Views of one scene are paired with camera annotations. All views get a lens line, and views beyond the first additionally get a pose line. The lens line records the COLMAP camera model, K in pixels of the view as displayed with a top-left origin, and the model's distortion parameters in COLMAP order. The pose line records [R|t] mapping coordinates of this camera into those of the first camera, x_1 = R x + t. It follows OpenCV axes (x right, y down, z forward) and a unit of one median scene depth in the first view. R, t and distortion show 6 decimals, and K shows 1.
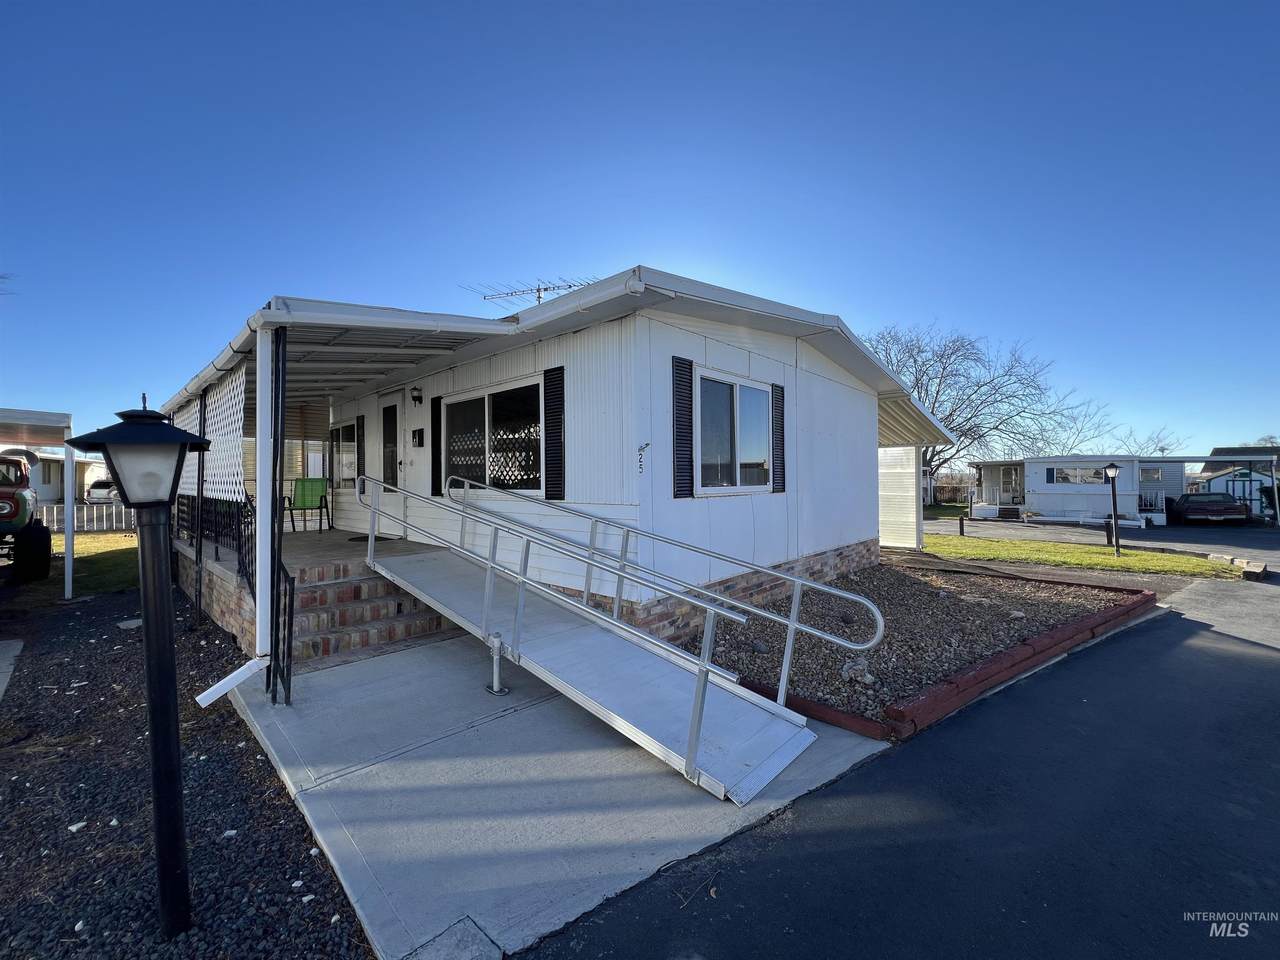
lens RADIAL K [[523.9, 0, 633.6], [0, 523.9, 475.0], [0, 0, 1]] dist [0.019107, 0.000045]
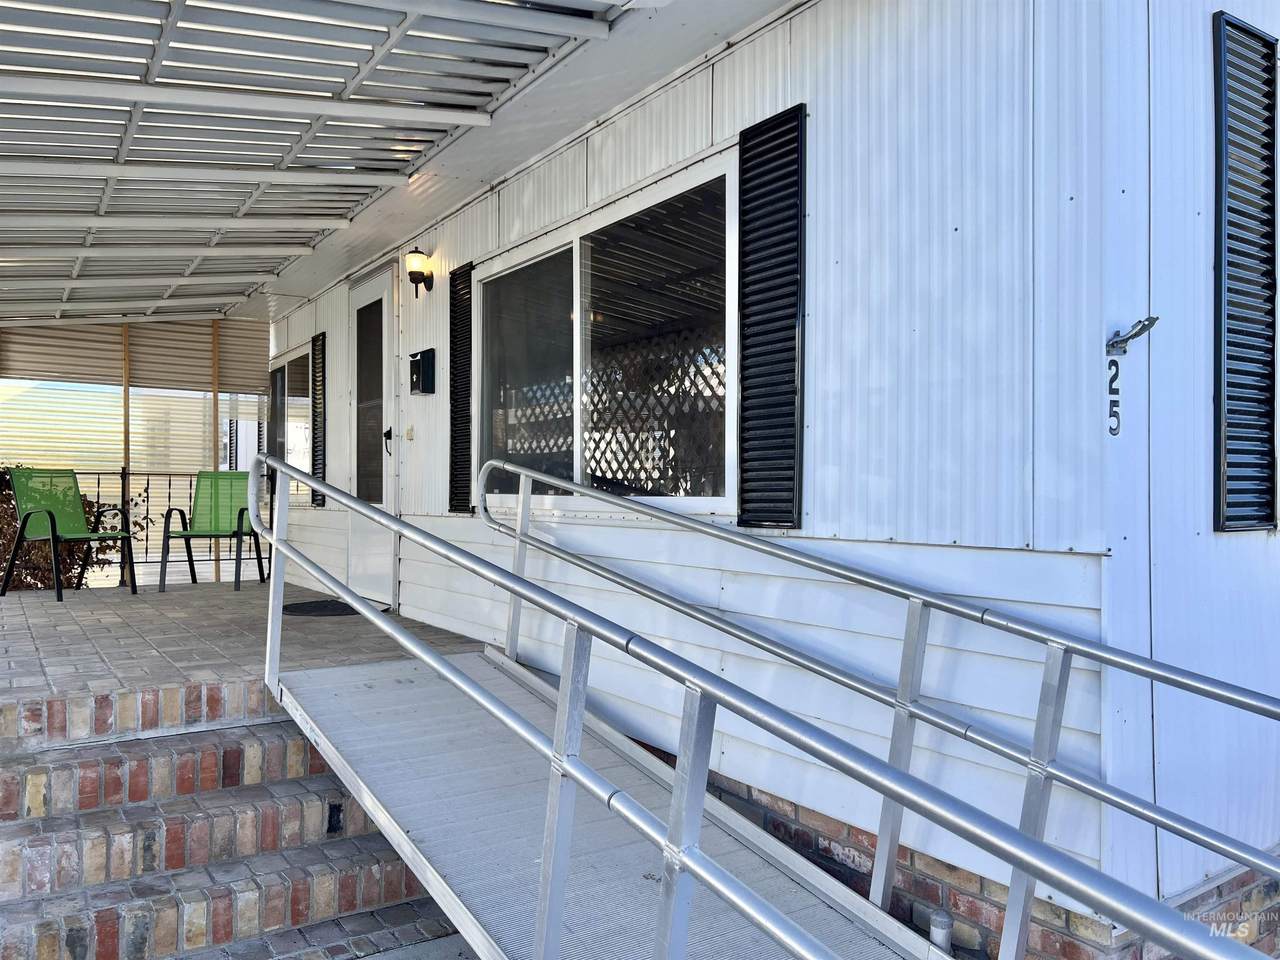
lens RADIAL K [[982.0, 0, 636.8], [0, 982.0, 488.2], [0, 0, 1]] dist [0.062642, -0.005027]
pose [[0.973269, 0.012251, -0.229340, -0.088951], [-0.011132, 0.999919, 0.006172, 0.019894], [0.229397, -0.003454, 0.973327, 0.381292]]
